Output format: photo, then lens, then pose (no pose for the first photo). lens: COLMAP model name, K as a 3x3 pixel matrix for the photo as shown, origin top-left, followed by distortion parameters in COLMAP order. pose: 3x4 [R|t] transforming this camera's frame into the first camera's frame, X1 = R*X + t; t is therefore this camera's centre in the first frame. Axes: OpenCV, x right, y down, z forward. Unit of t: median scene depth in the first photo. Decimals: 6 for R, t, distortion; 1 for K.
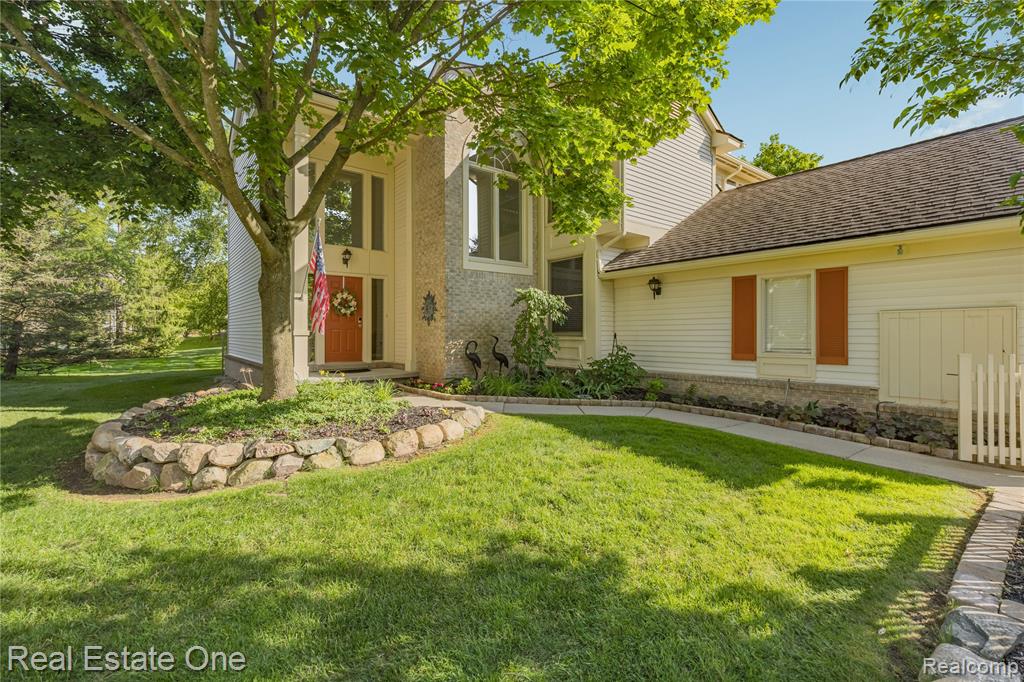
lens RADIAL K [[459.4, 0, 515.0], [0, 459.4, 330.8], [0, 0, 1]] dist [-0.014197, 0.002348]
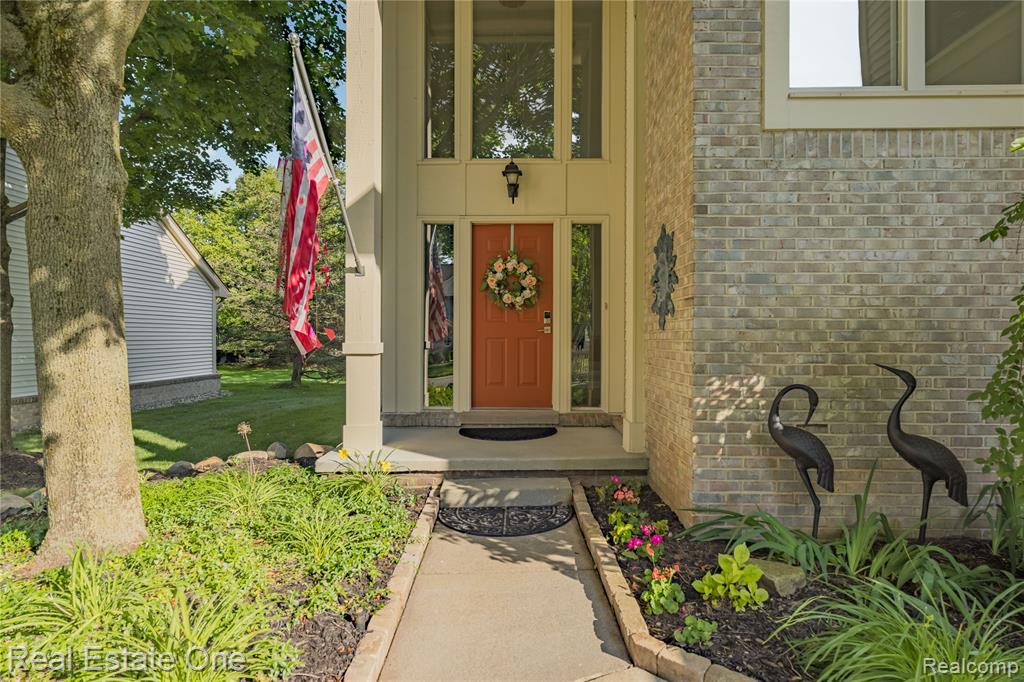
lens RADIAL K [[564.4, 0, 504.8], [0, 564.4, 338.1], [0, 0, 1]] dist [-0.004844, 0.001987]
pose [[0.768369, 0.003938, -0.639996, -0.012381], [0.001460, 0.999968, 0.007905, -0.008077], [0.640006, -0.007009, 0.768338, 0.627716]]
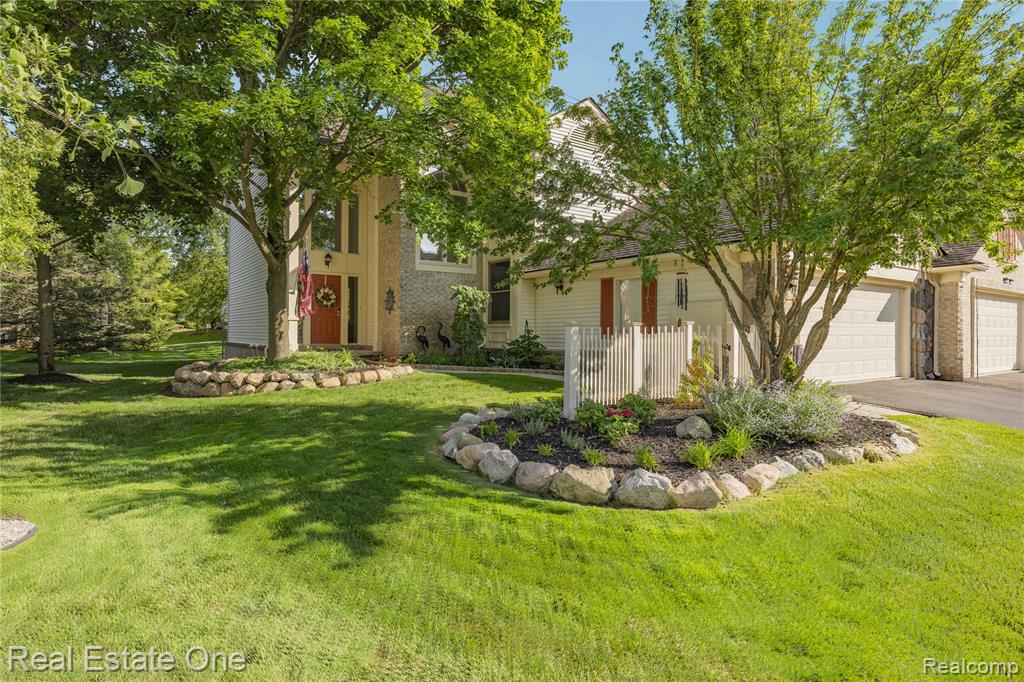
lens RADIAL K [[564.4, 0, 503.1], [0, 564.4, 338.3], [0, 0, 1]] dist [-0.004844, 0.001987]
pose [[0.997213, 0.007989, -0.074174, 0.252624], [-0.006952, 0.999875, 0.014228, 0.031549], [0.074278, -0.013673, 0.997144, -0.564101]]
